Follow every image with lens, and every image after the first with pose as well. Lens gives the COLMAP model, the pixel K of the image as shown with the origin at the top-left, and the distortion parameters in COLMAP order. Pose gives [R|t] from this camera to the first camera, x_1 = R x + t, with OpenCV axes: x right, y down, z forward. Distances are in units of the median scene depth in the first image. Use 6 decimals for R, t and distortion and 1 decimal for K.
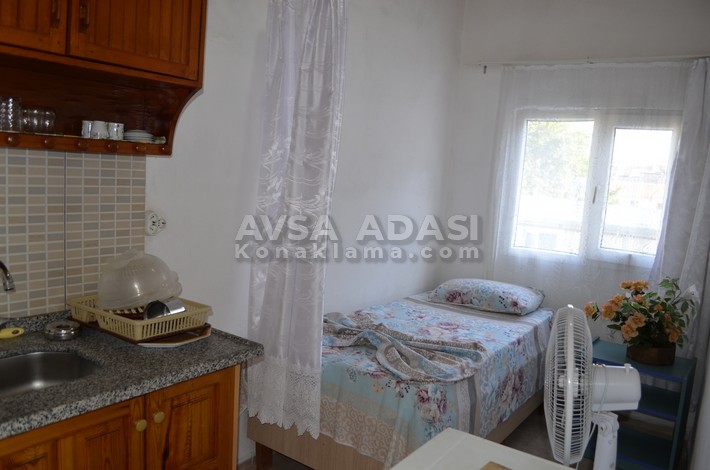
lens RADIAL K [[549.7, 0, 357.3], [0, 549.7, 239.0], [0, 0, 1]] dist [-0.079919, -0.000776]
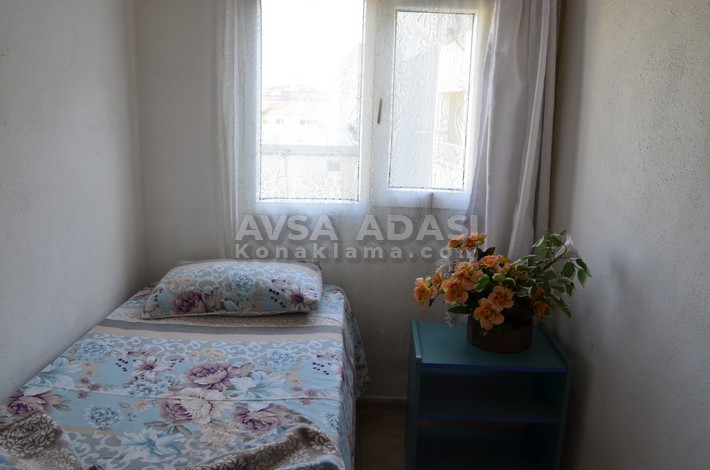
lens RADIAL K [[549.7, 0, 353.0], [0, 549.7, 235.7], [0, 0, 1]] dist [-0.079919, -0.000776]
pose [[0.813667, -0.172098, 0.555273, 0.009003], [0.098870, 0.982227, 0.159547, -0.041937], [-0.572862, -0.074918, 0.816221, 0.463186]]
